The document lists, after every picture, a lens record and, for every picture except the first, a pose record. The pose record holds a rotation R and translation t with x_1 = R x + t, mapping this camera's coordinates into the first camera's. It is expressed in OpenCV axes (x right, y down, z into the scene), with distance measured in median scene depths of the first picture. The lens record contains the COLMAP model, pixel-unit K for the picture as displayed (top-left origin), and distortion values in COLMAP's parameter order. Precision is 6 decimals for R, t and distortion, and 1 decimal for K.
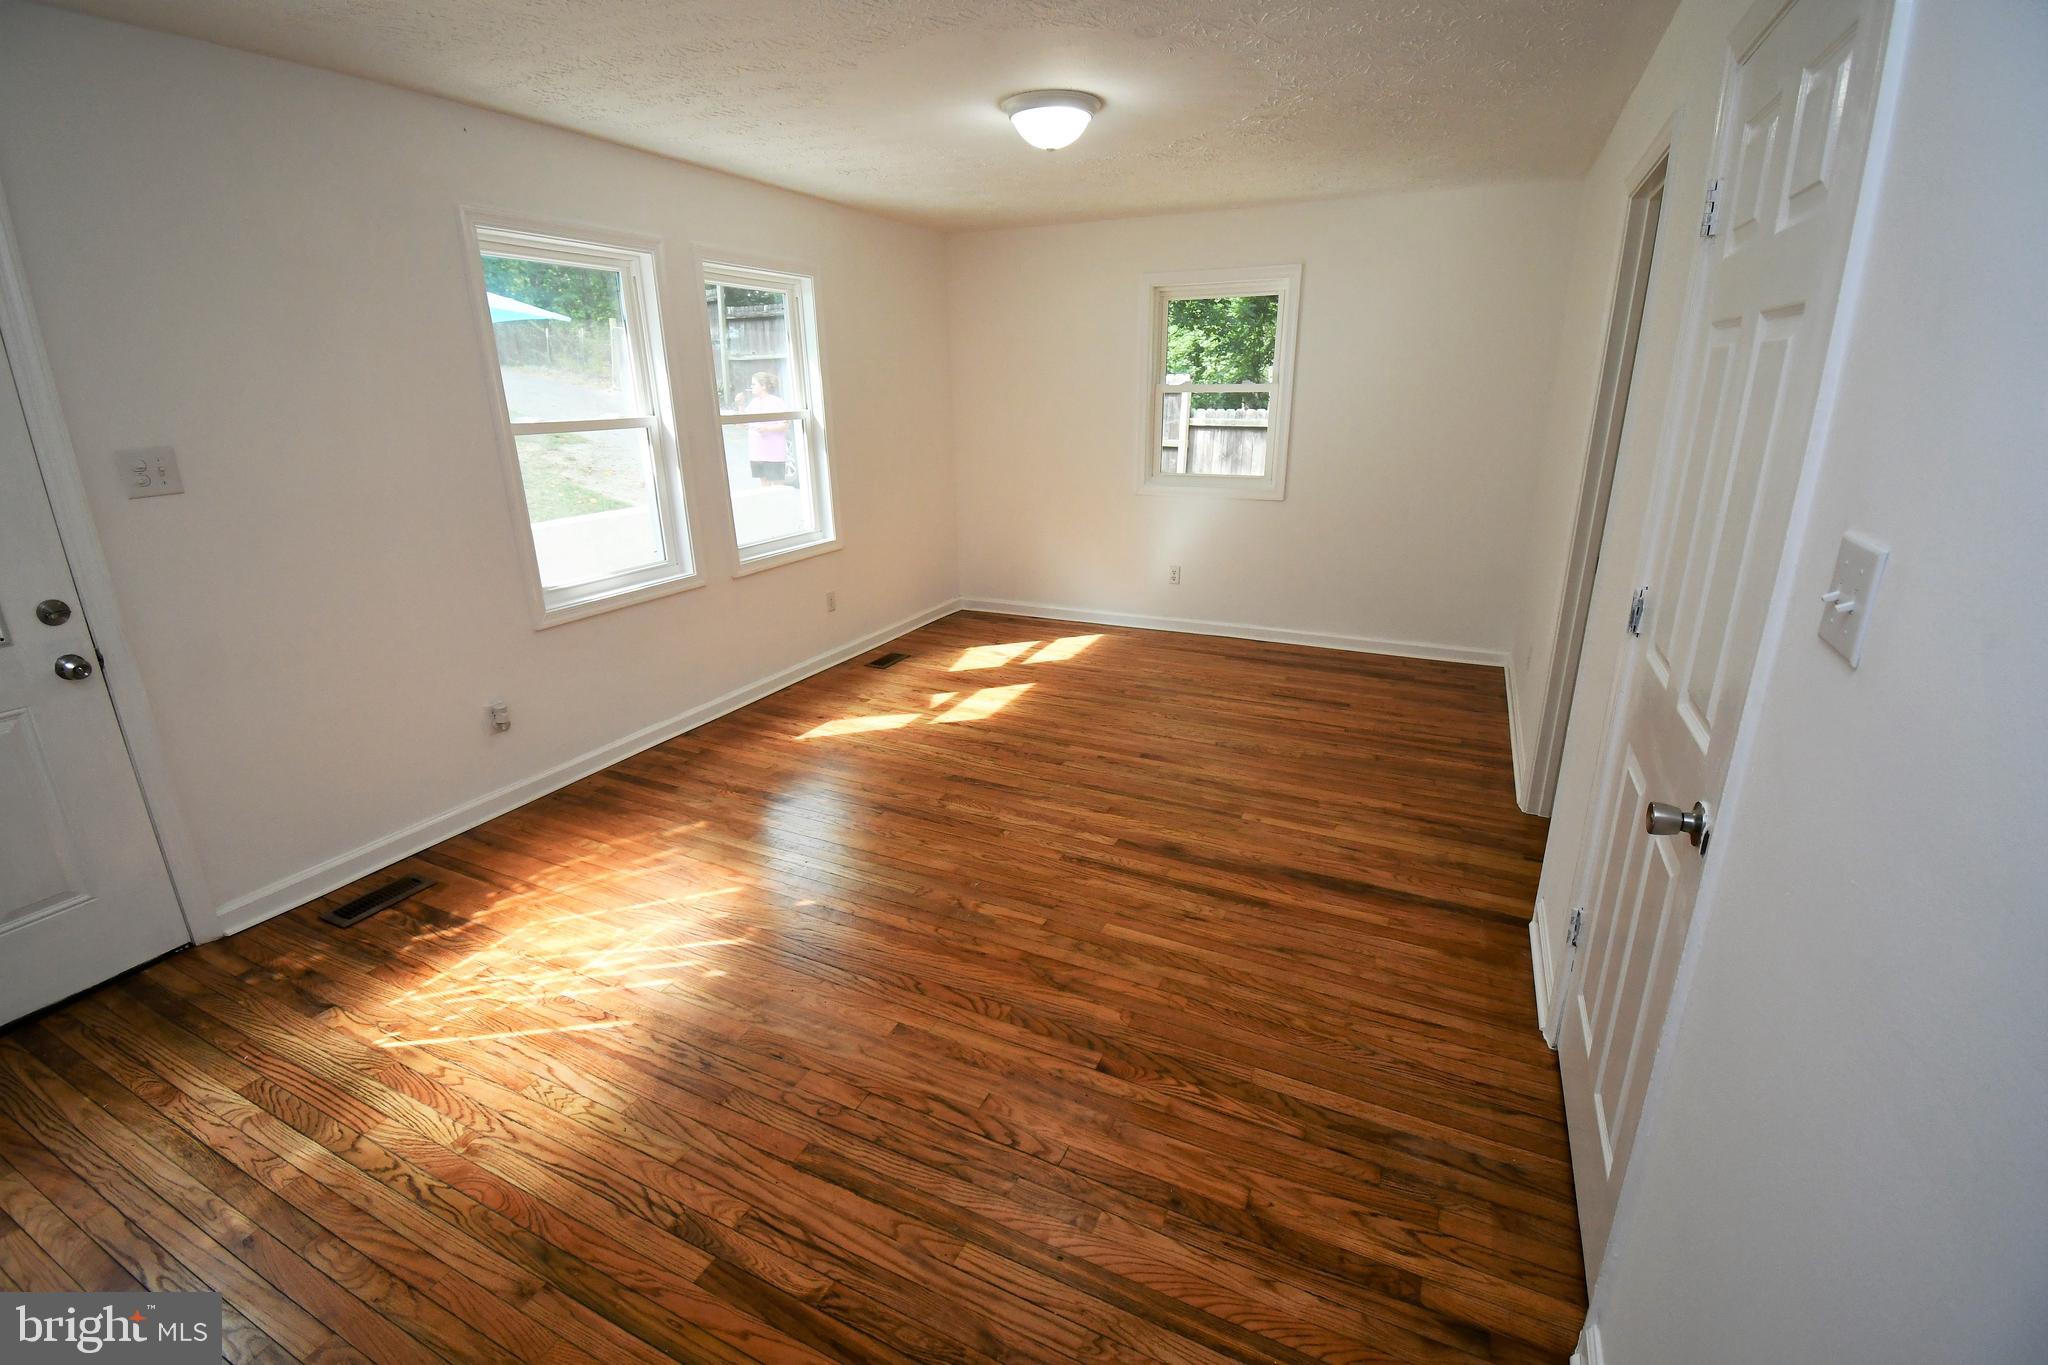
lens RADIAL K [[899.5, 0, 1015.4], [0, 899.5, 679.7], [0, 0, 1]] dist [0.024548, -0.029459]
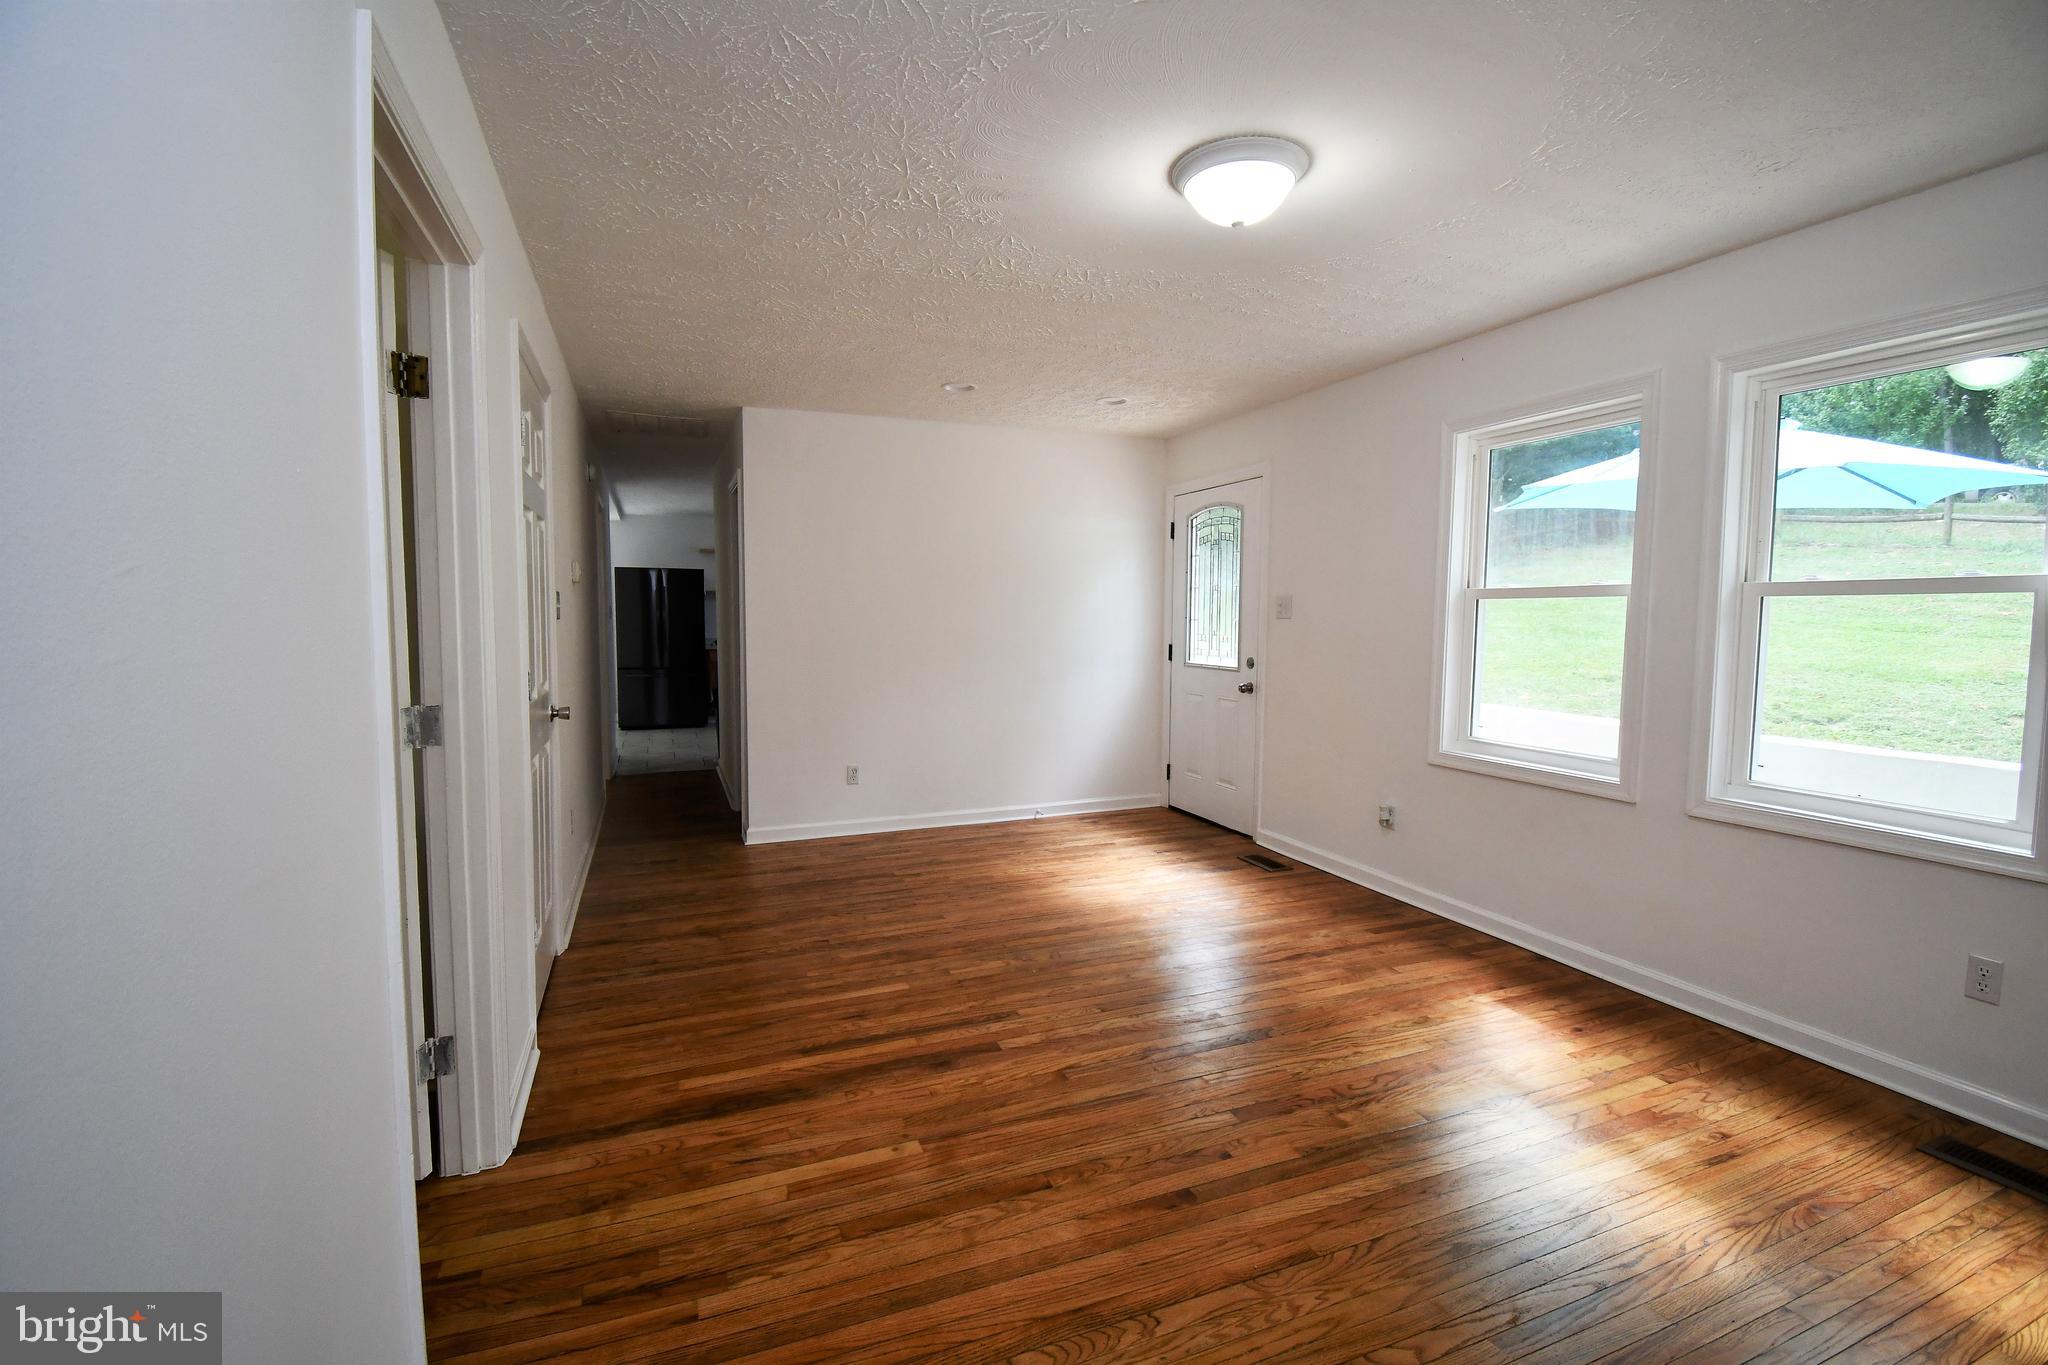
lens RADIAL K [[899.5, 0, 1015.4], [0, 899.5, 679.7], [0, 0, 1]] dist [0.024548, -0.029459]
pose [[-0.679463, 0.060398, -0.731219, 0.728696], [-0.226865, 0.930474, 0.287664, -0.404964], [0.697755, 0.361345, -0.618520, 1.459746]]
